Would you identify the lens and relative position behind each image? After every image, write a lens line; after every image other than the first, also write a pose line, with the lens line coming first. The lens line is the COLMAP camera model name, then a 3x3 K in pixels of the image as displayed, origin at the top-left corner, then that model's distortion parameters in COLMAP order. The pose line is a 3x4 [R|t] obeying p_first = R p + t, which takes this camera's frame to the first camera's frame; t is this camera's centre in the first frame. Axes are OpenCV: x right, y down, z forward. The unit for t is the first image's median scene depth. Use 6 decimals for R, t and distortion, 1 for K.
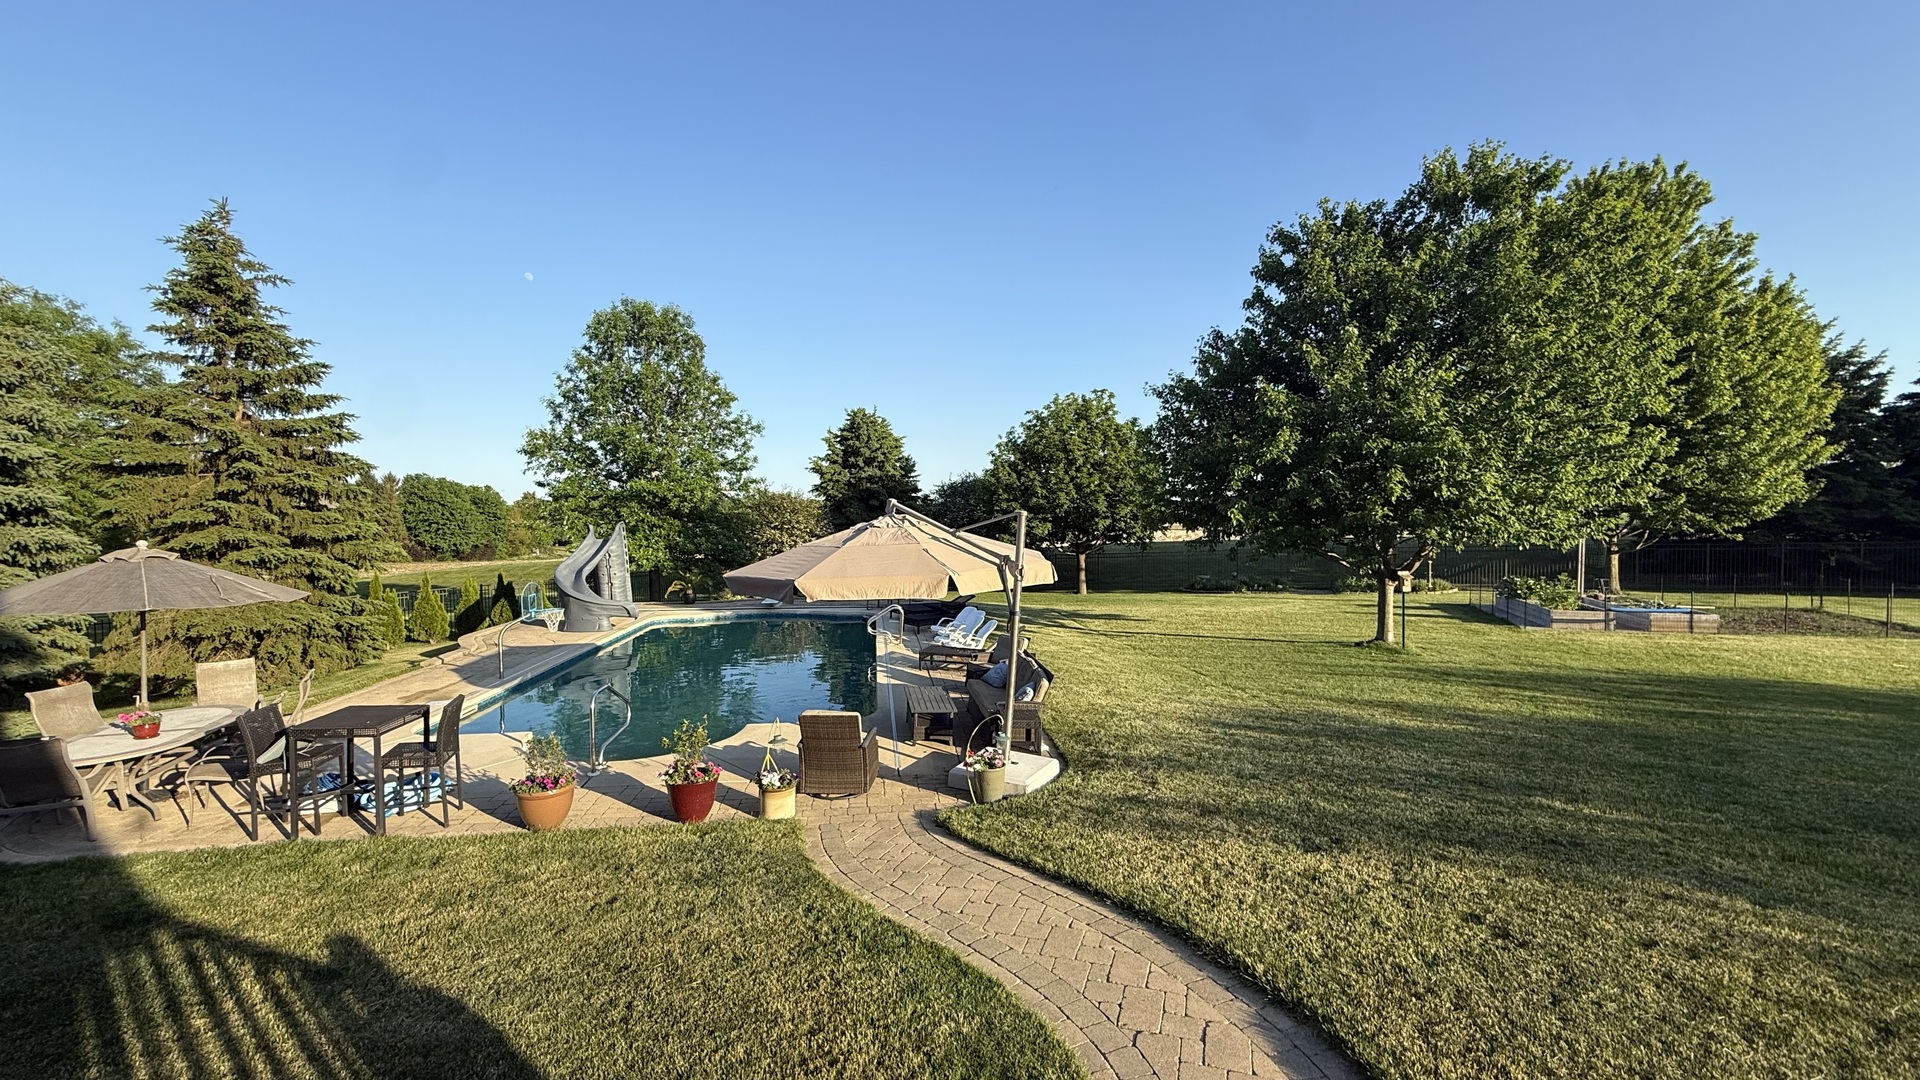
lens RADIAL K [[826.1, 0, 960.4], [0, 826.1, 535.9], [0, 0, 1]] dist [-0.002152, -0.000445]
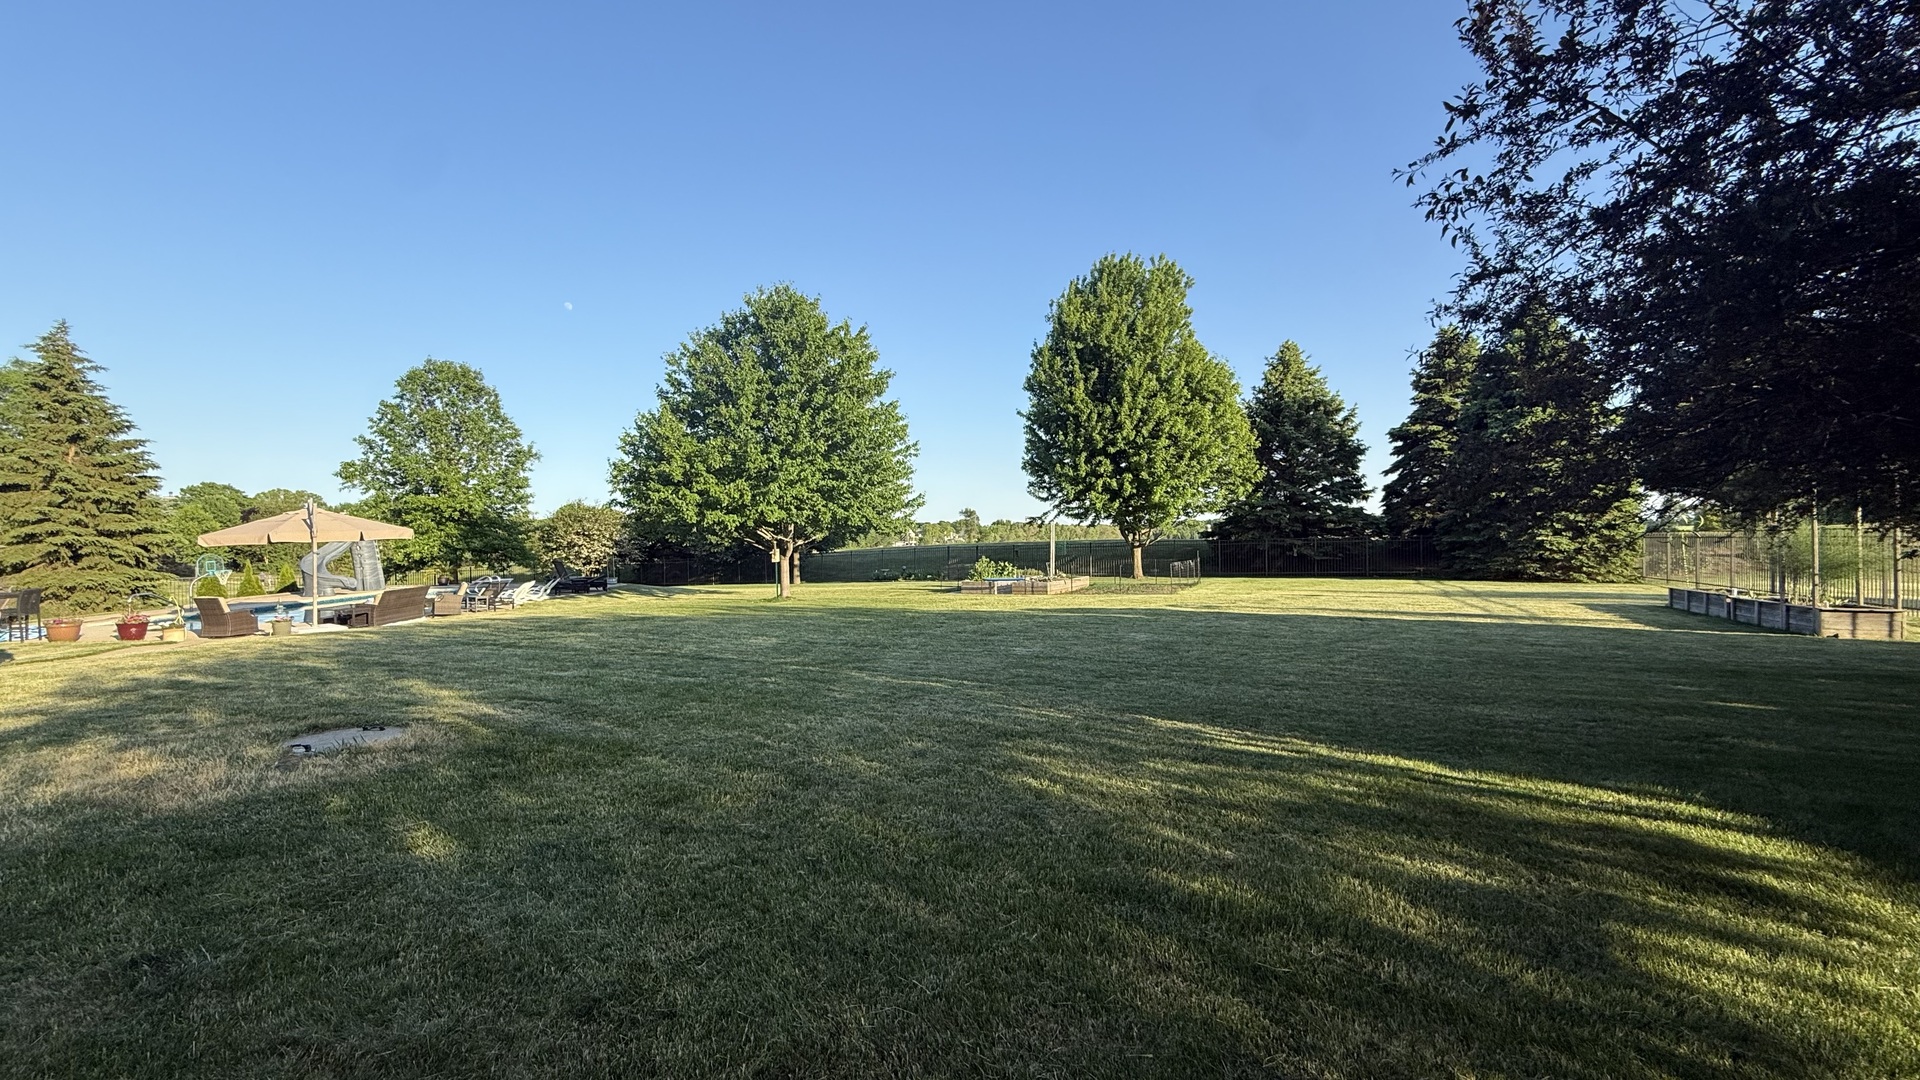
lens RADIAL K [[826.1, 0, 959.8], [0, 826.1, 540.4], [0, 0, 1]] dist [-0.002152, -0.000445]
pose [[0.999001, -0.003357, -0.044565, 0.875429], [0.002510, 0.999815, -0.019052, 0.052905], [0.044621, 0.018921, 0.998825, -0.489357]]
